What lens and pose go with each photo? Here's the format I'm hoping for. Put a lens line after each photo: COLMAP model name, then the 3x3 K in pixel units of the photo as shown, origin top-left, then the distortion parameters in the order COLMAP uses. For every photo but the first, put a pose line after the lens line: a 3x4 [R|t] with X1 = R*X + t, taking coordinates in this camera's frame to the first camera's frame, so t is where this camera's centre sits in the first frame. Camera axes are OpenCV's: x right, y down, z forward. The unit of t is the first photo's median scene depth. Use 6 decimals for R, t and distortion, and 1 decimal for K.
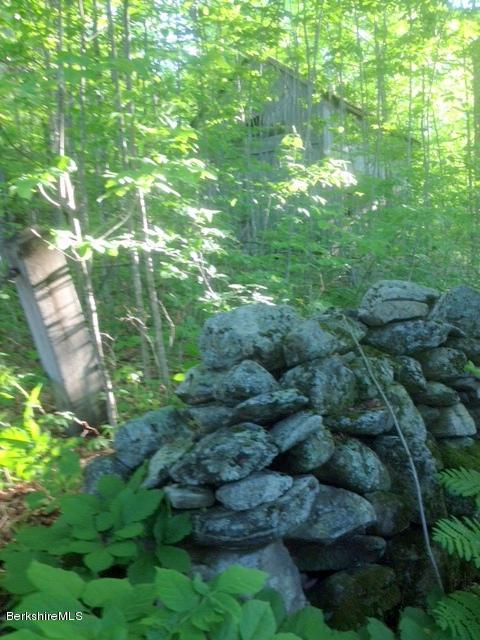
lens RADIAL K [[582.0, 0, 240.0], [0, 582.0, 320.0], [0, 0, 1]] dist [0.068504, -0.020486]
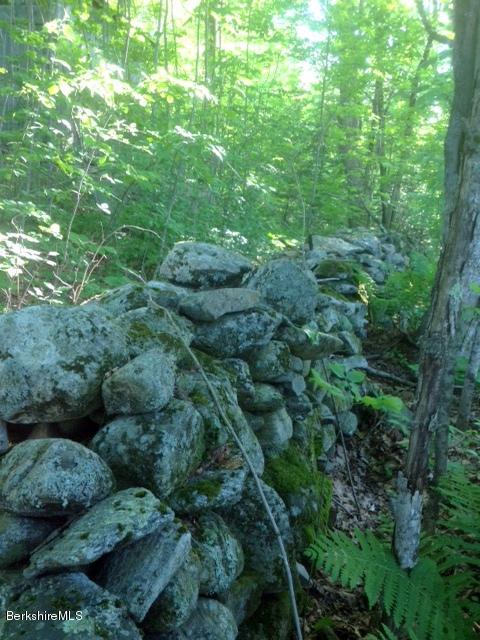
lens RADIAL K [[582.0, 0, 240.0], [0, 582.0, 320.0], [0, 0, 1]] dist [0.068504, -0.020486]
pose [[0.893956, -0.010734, 0.448027, -0.073645], [-0.059916, 0.987876, 0.143218, -0.121204], [-0.444132, -0.154874, 0.882474, 0.369903]]
